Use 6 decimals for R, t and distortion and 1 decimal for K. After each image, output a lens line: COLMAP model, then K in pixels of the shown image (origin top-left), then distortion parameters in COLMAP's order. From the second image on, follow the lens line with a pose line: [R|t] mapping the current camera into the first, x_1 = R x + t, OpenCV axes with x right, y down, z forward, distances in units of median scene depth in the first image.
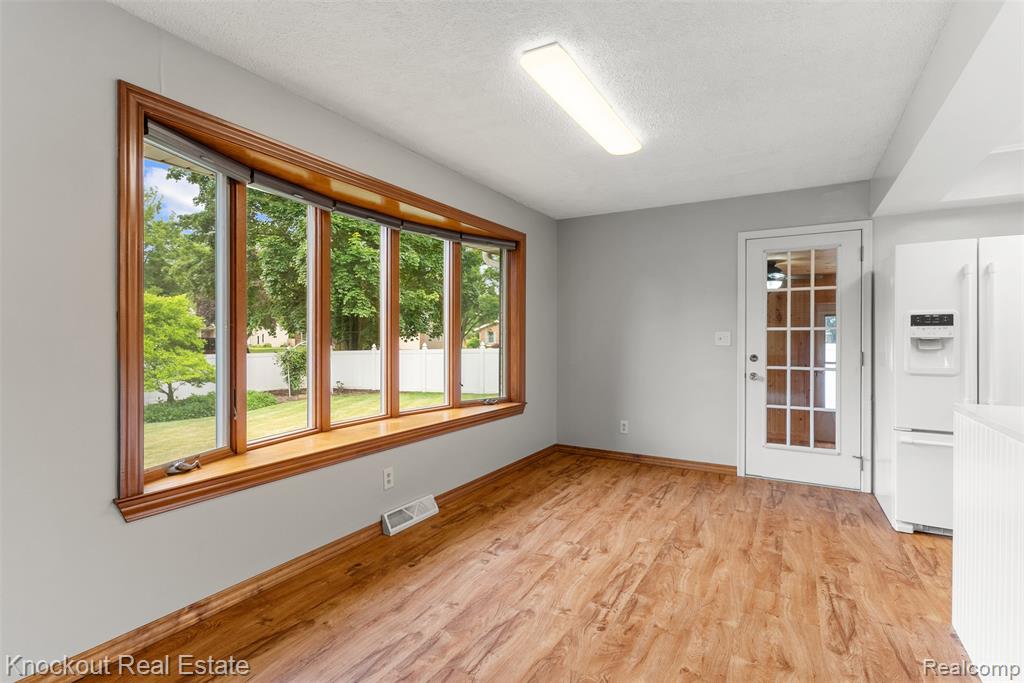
lens RADIAL K [[491.5, 0, 510.7], [0, 491.5, 335.8], [0, 0, 1]] dist [-0.002432, 0.004597]
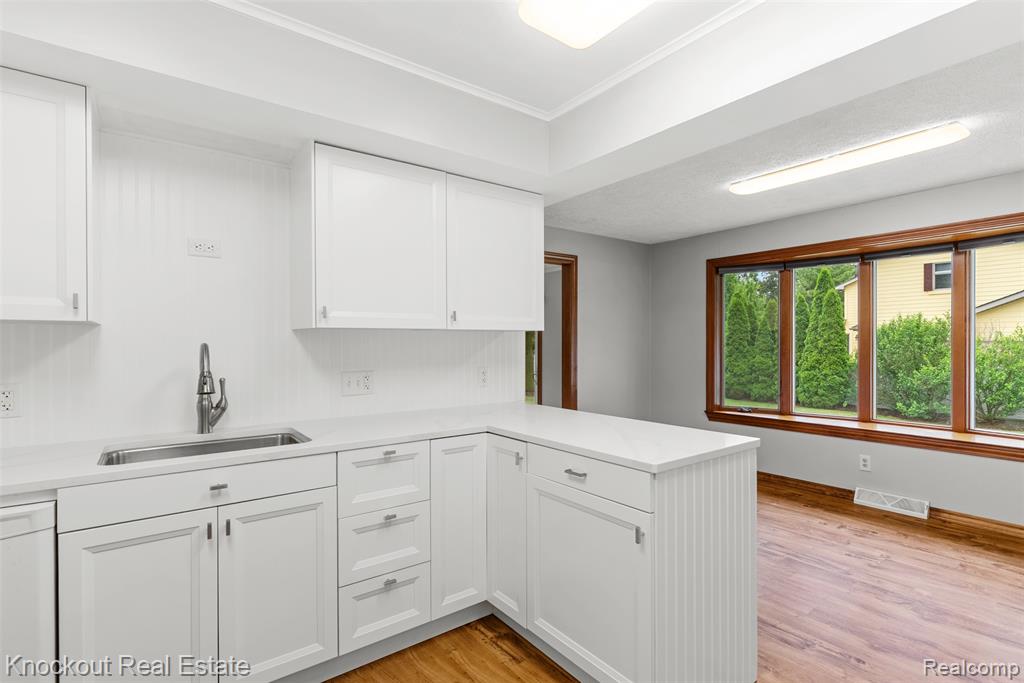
lens RADIAL K [[491.5, 0, 510.9], [0, 491.5, 351.1], [0, 0, 1]] dist [-0.002432, 0.004597]
pose [[-0.390859, 0.011797, -0.920375, 1.326733], [0.003547, 0.999930, 0.011311, -0.025384], [0.920444, 0.001156, -0.390874, 0.651104]]
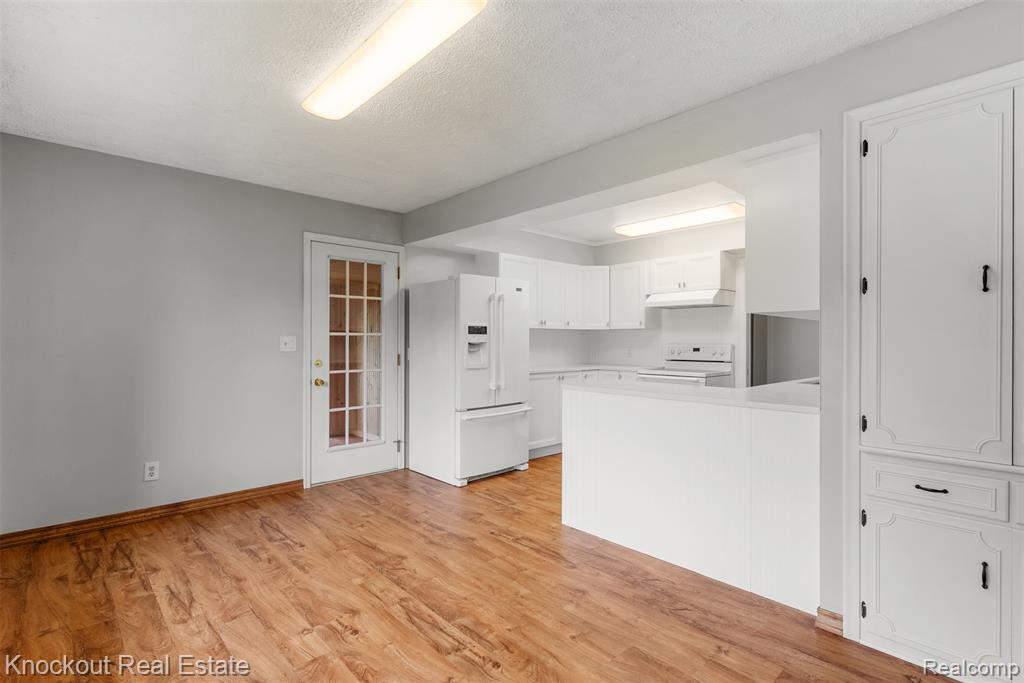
lens RADIAL K [[491.5, 0, 516.0], [0, 491.5, 340.6], [0, 0, 1]] dist [-0.002432, 0.004597]
pose [[0.284486, -0.002339, 0.958677, -0.462983], [-0.003503, 0.999988, 0.003480, -0.006910], [-0.958674, -0.004348, 0.284474, 0.482916]]
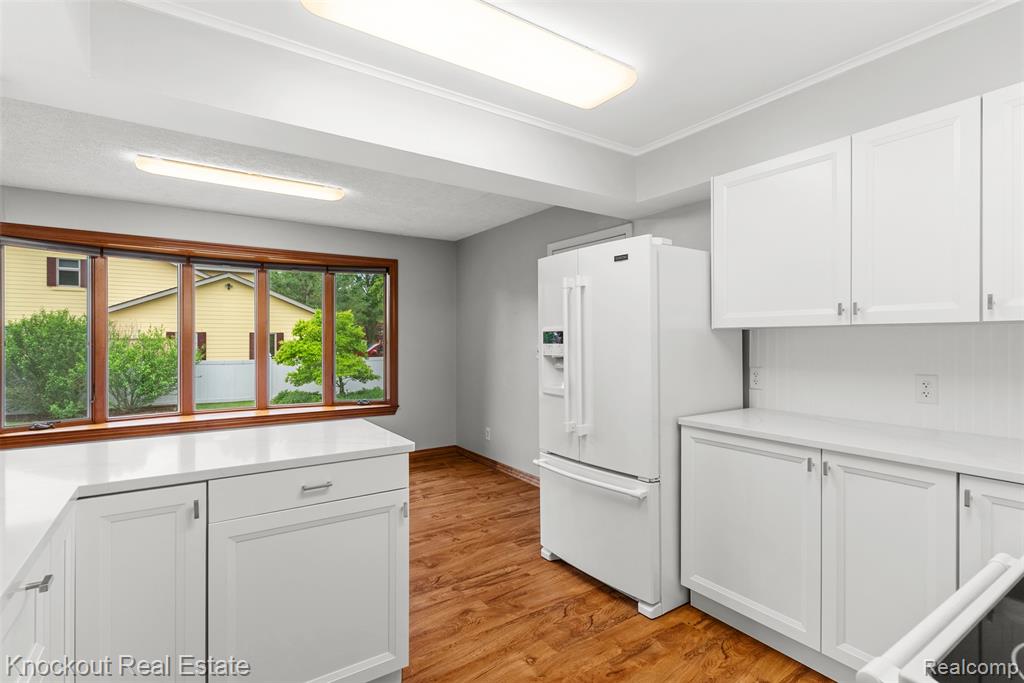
lens RADIAL K [[491.5, 0, 515.2], [0, 491.5, 350.1], [0, 0, 1]] dist [-0.002432, 0.004597]
pose [[0.900338, 0.005655, -0.435154, 1.176158], [0.004306, 0.999751, 0.021900, -0.028360], [0.435170, -0.021591, 0.900090, 0.121544]]
